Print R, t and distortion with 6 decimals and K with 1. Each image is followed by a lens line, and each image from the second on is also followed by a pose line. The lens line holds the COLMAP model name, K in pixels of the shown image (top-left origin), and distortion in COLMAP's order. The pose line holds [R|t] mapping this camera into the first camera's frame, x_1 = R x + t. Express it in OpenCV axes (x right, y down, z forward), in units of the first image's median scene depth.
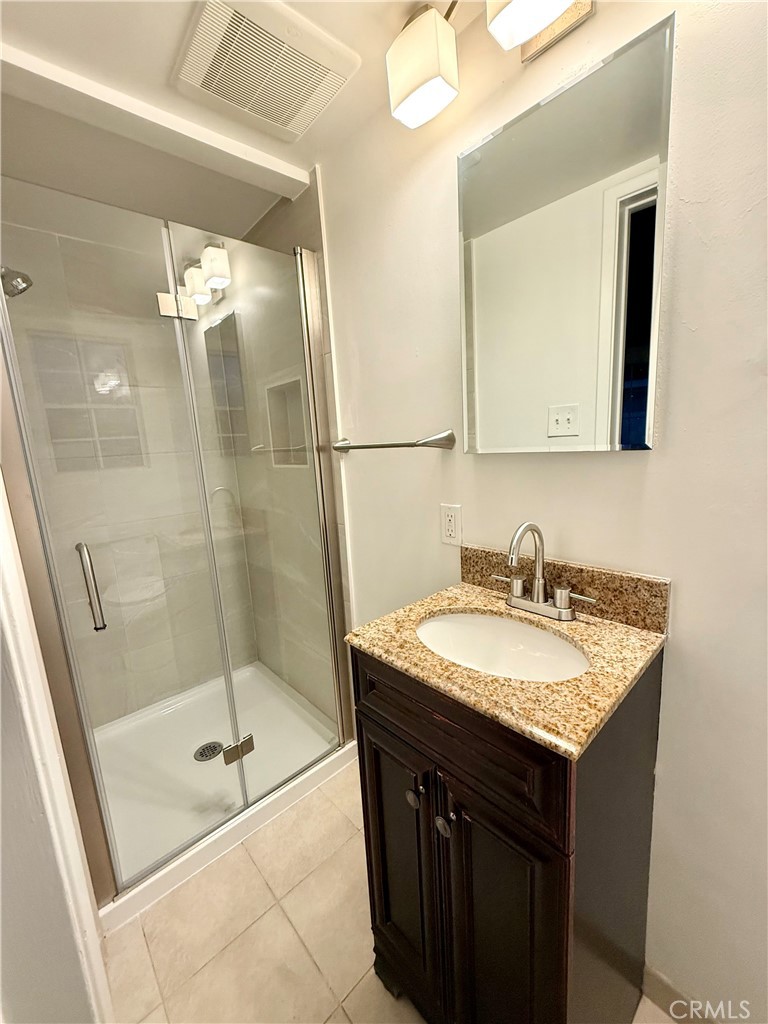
lens RADIAL K [[410.4, 0, 385.4], [0, 410.4, 509.3], [0, 0, 1]] dist [0.001738, 0.000104]
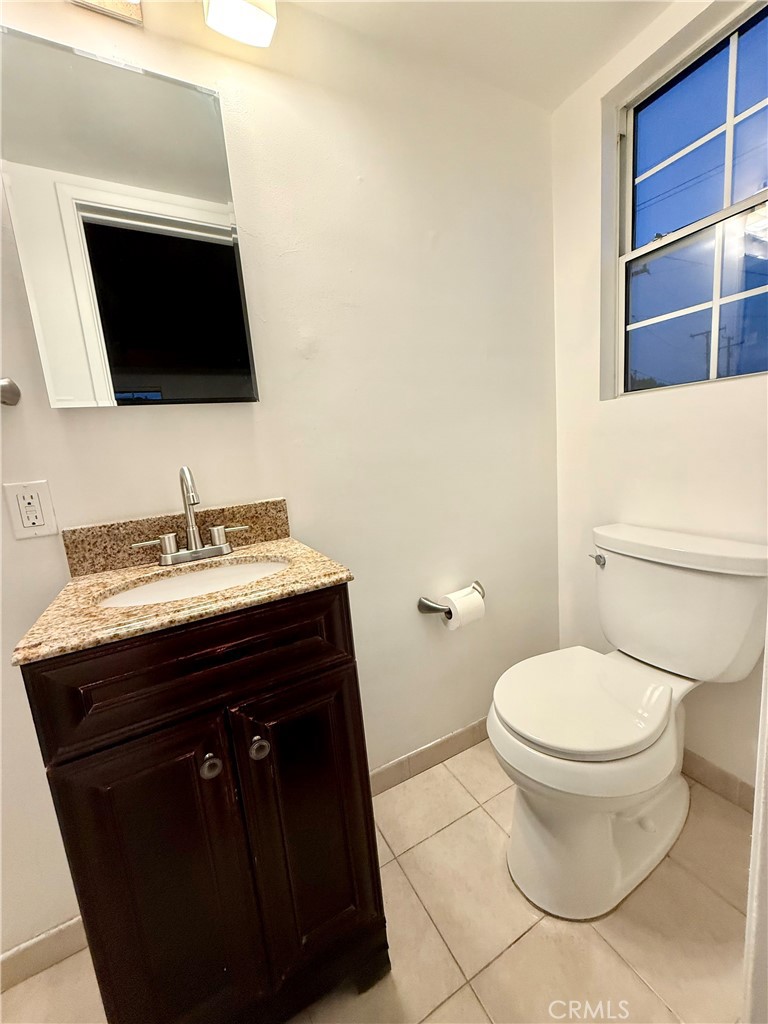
lens RADIAL K [[410.4, 0, 384.9], [0, 410.4, 510.4], [0, 0, 1]] dist [0.001738, 0.000104]
pose [[0.255626, -0.122103, 0.959034, -0.407965], [0.235305, 0.970019, 0.060783, 0.151644], [-0.937703, 0.210128, 0.276693, 0.214815]]
